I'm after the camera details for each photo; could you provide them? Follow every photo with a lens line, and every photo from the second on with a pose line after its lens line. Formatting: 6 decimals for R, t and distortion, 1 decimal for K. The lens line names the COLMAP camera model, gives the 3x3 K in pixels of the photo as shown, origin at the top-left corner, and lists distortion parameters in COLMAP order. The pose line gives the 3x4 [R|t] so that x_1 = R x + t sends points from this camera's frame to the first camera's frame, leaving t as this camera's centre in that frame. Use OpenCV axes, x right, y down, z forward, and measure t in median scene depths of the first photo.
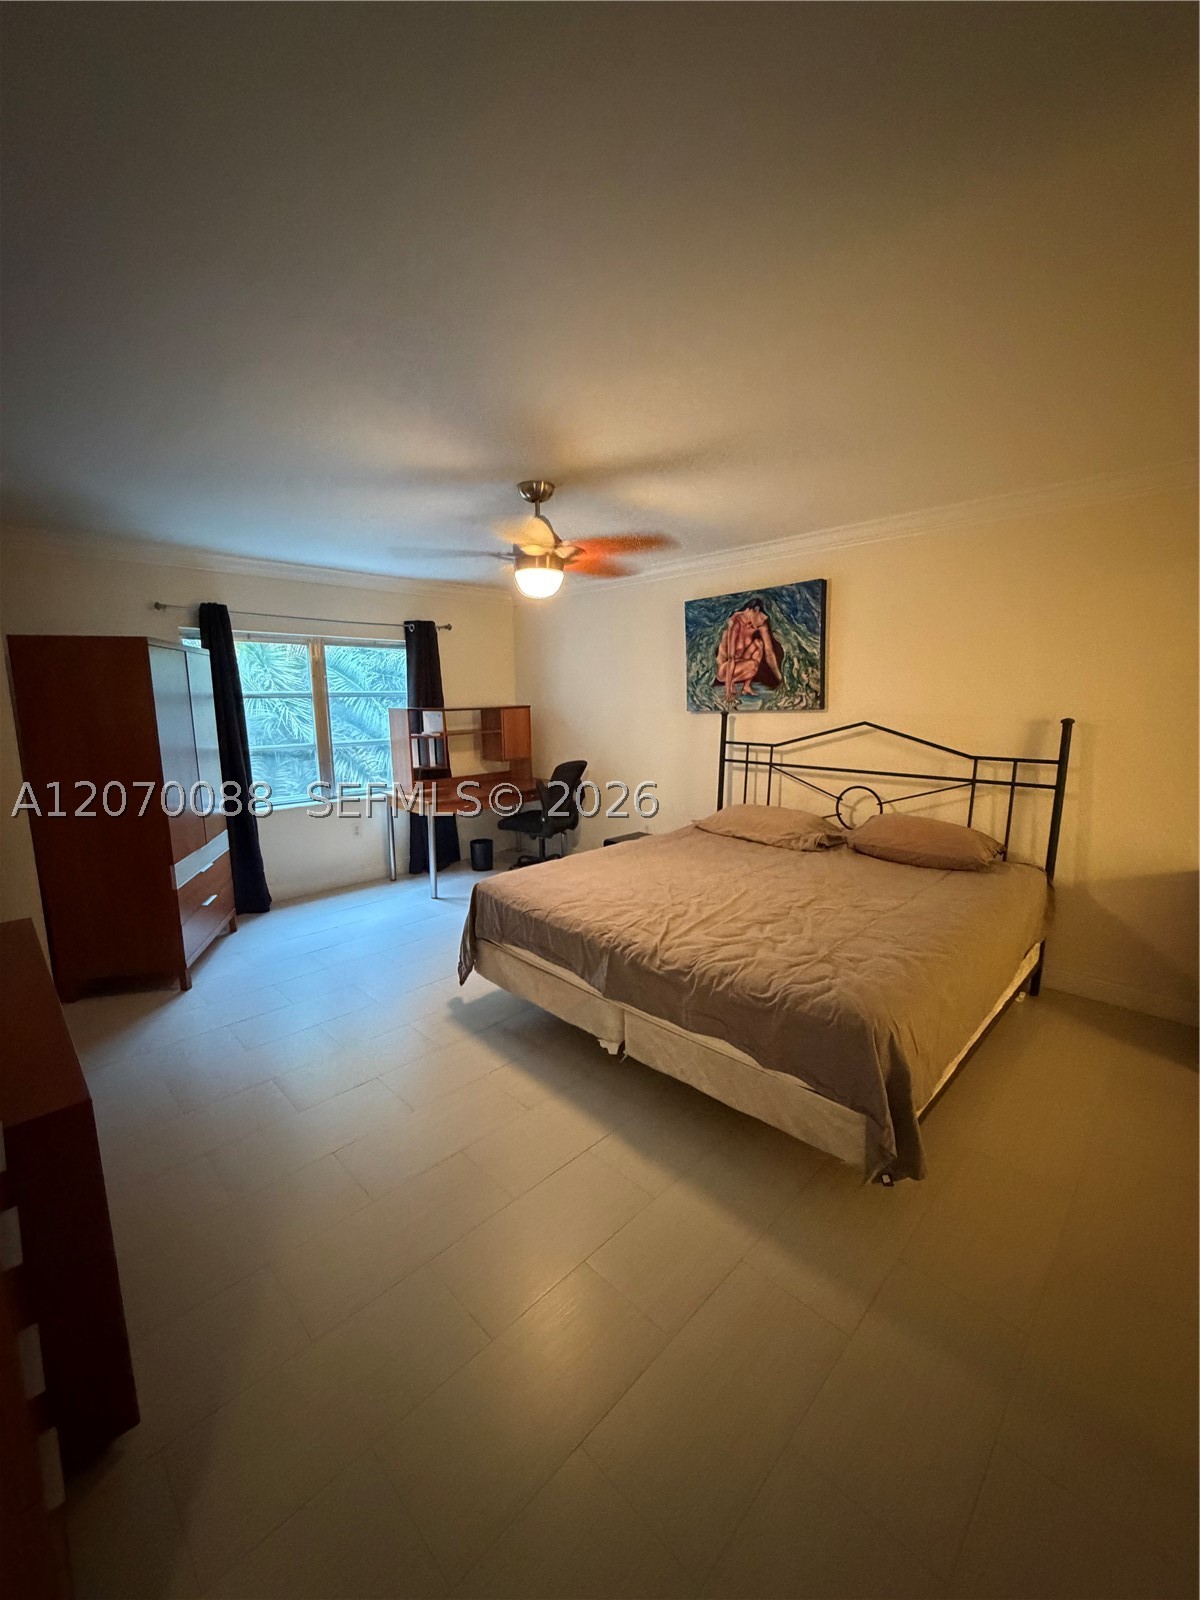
lens RADIAL K [[635.0, 0, 602.4], [0, 635.0, 795.5], [0, 0, 1]] dist [-0.000910, 0.000179]
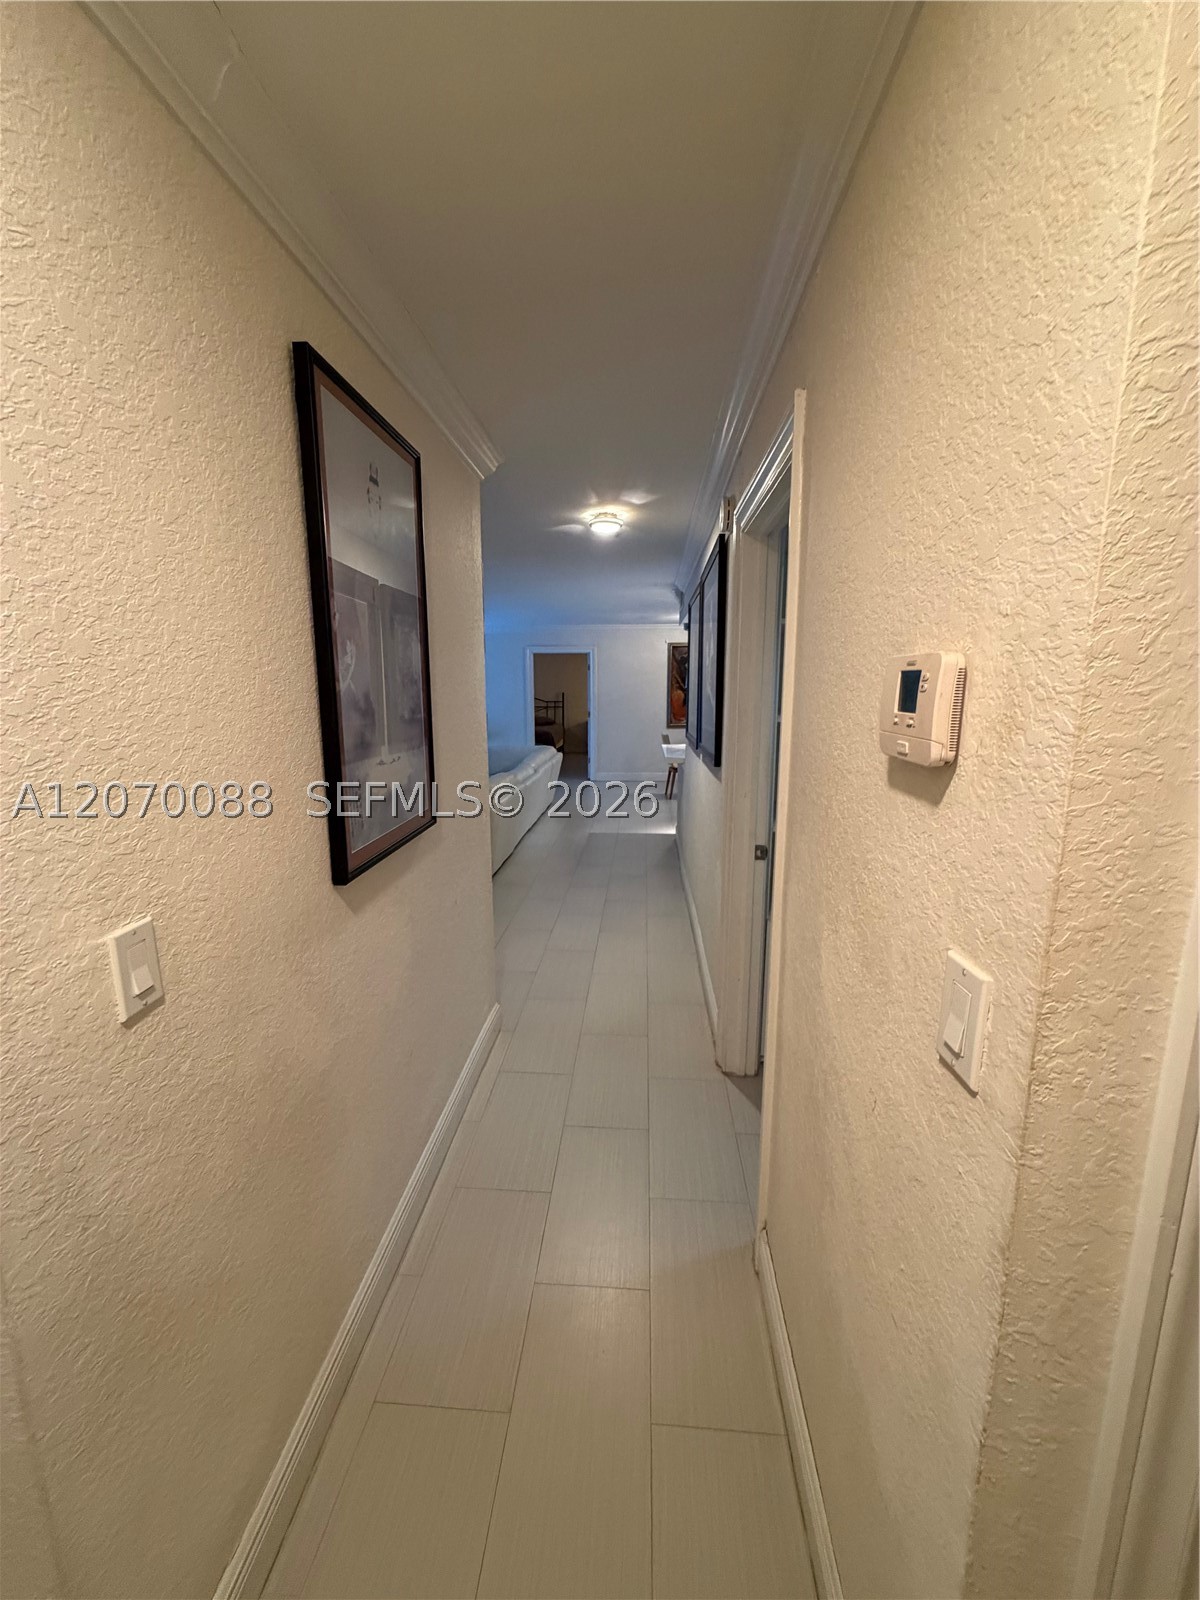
lens RADIAL K [[635.0, 0, 592.1], [0, 635.0, 803.0], [0, 0, 1]] dist [-0.000910, 0.000179]
pose [[0.764520, -0.109878, 0.635166, -1.575290], [0.098518, 0.993706, 0.053321, 0.333396], [-0.637027, 0.021810, 0.770533, -1.984492]]
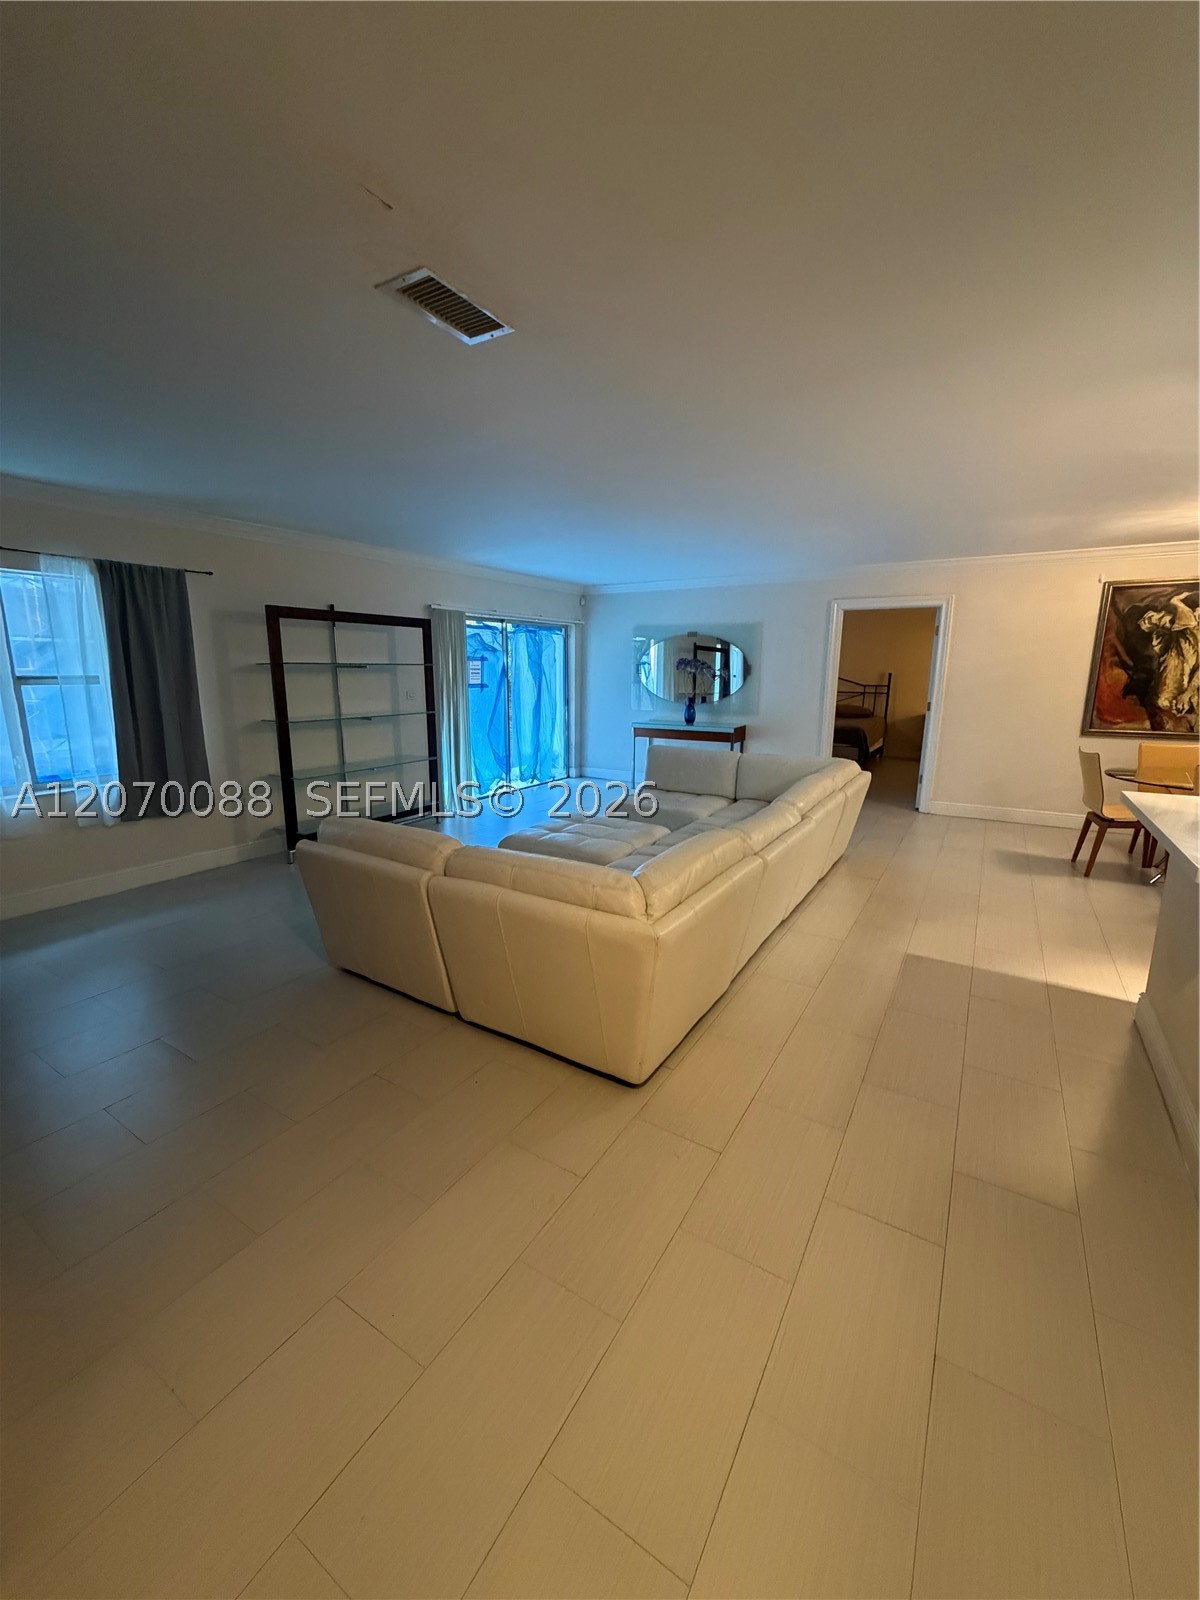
lens RADIAL K [[635.0, 0, 596.7], [0, 635.0, 796.2], [0, 0, 1]] dist [-0.000910, 0.000179]
pose [[0.975260, -0.029225, 0.219119, -1.123100], [0.020645, 0.998932, 0.041345, 0.261456], [-0.220093, -0.035798, 0.974822, -1.431965]]
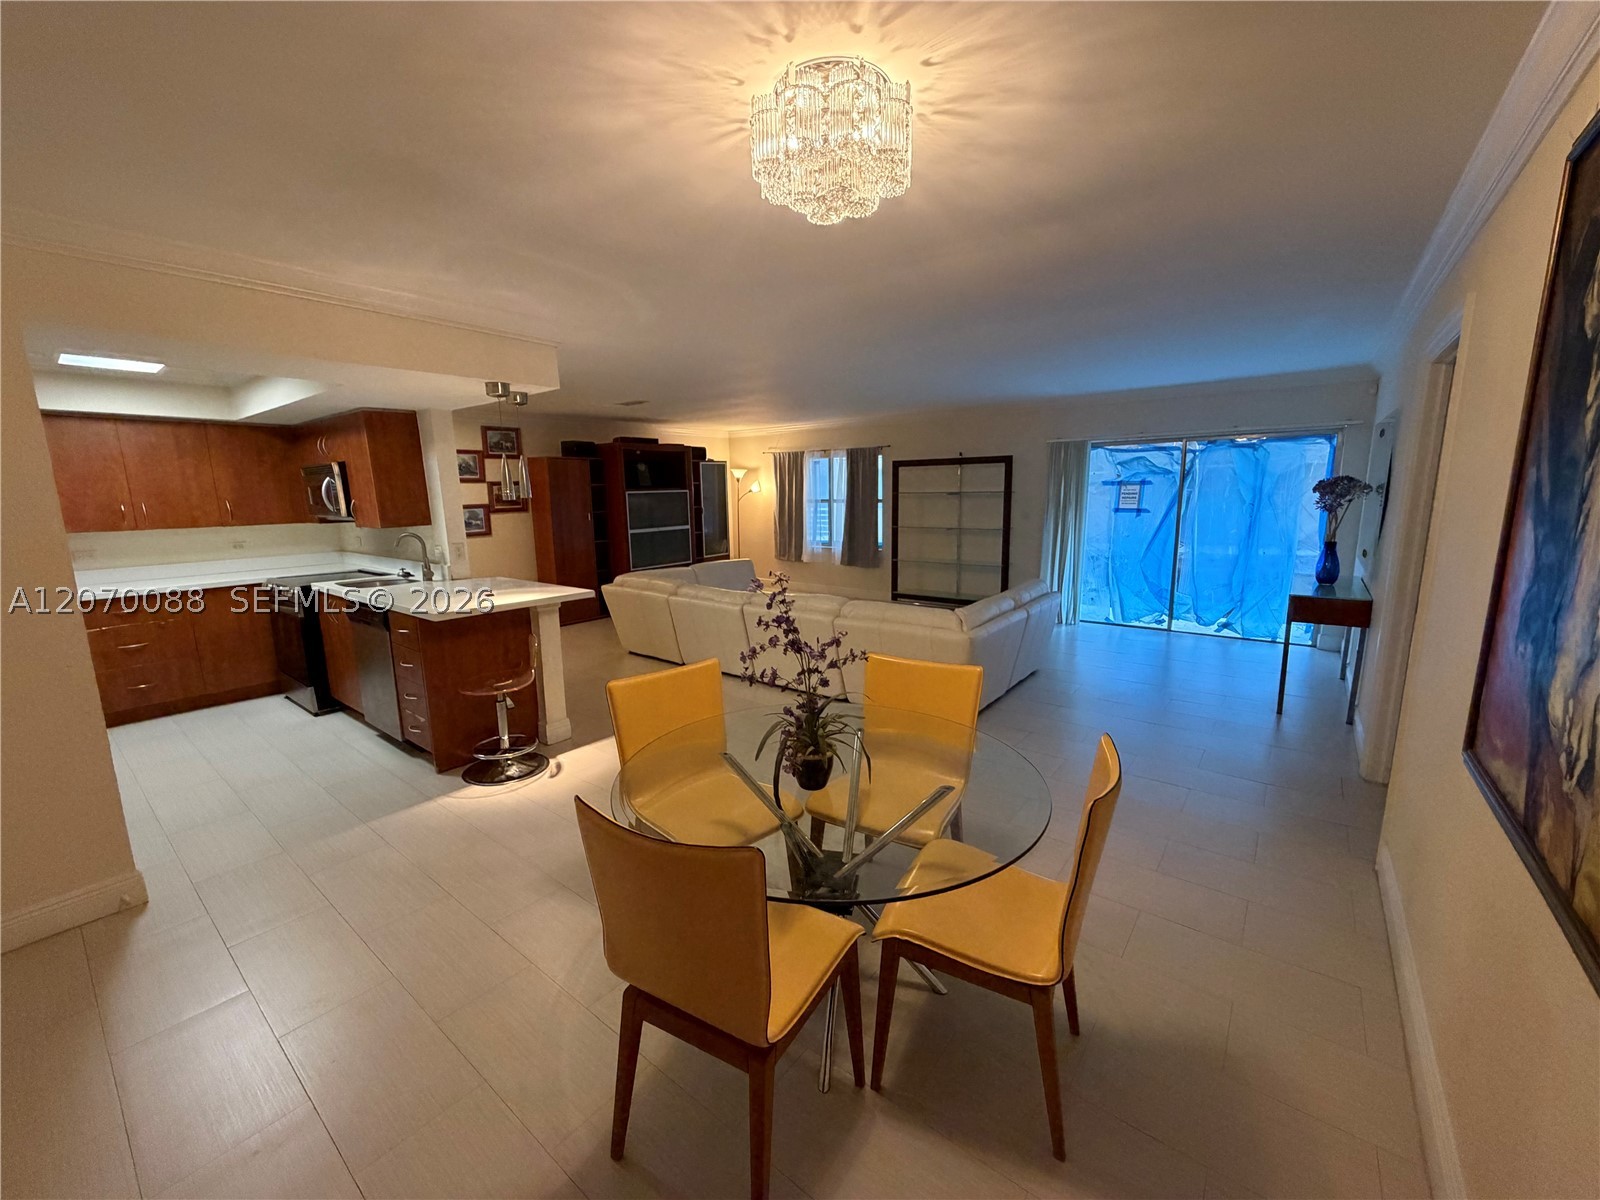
lens RADIAL K [[635.0, 0, 797.3], [0, 635.0, 598.0], [0, 0, 1]] dist [-0.000910, 0.000179]
pose [[0.110043, 0.172792, -0.978792, 0.430415], [-0.140535, 0.977584, 0.156779, 0.122085], [0.983941, 0.120302, 0.131860, -0.774368]]
